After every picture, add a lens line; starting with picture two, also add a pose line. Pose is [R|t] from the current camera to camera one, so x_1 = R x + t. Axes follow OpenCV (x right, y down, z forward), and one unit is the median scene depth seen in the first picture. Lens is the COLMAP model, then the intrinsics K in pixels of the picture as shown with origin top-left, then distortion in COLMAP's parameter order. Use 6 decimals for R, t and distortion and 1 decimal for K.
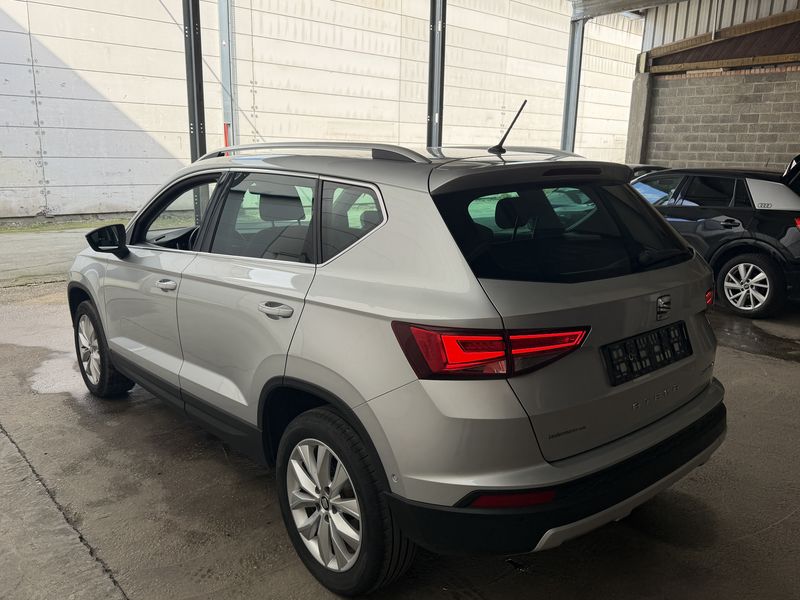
lens RADIAL K [[611.4, 0, 403.9], [0, 611.4, 296.0], [0, 0, 1]] dist [0.028471, -0.036253]
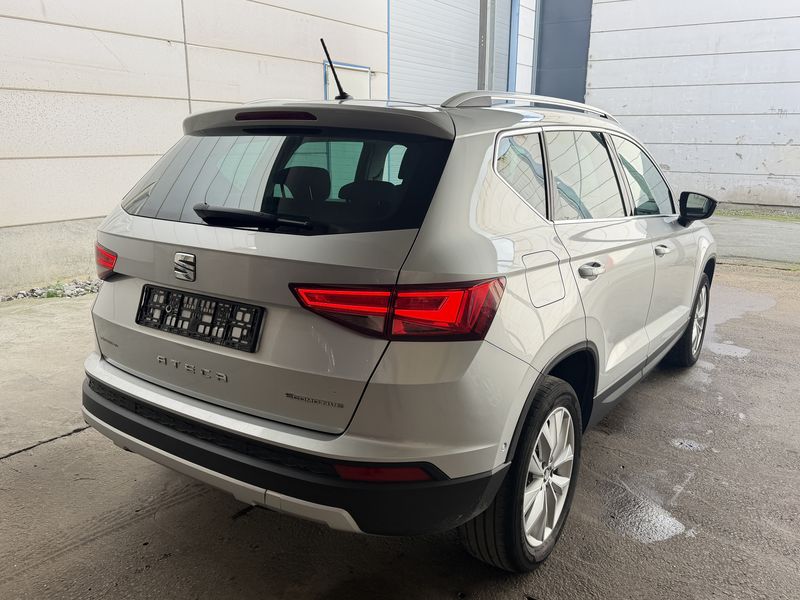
lens RADIAL K [[611.4, 0, 405.8], [0, 611.4, 298.2], [0, 0, 1]] dist [0.028471, -0.036253]
pose [[0.305677, 0.222032, -0.925885, 0.138082], [-0.209816, 0.964234, 0.161958, -0.014804], [0.928730, 0.144759, 0.341330, 0.104084]]
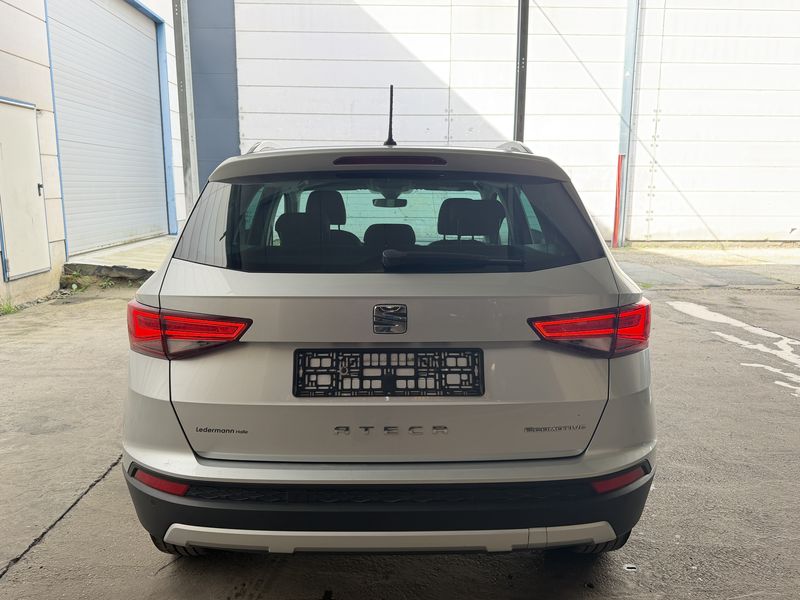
lens RADIAL K [[611.4, 0, 400.9], [0, 611.4, 300.4], [0, 0, 1]] dist [0.028471, -0.036253]
pose [[0.775646, 0.095257, -0.623938, 0.096299], [-0.125710, 0.992055, -0.004817, -0.000153], [0.618522, 0.082172, 0.781459, 0.040418]]
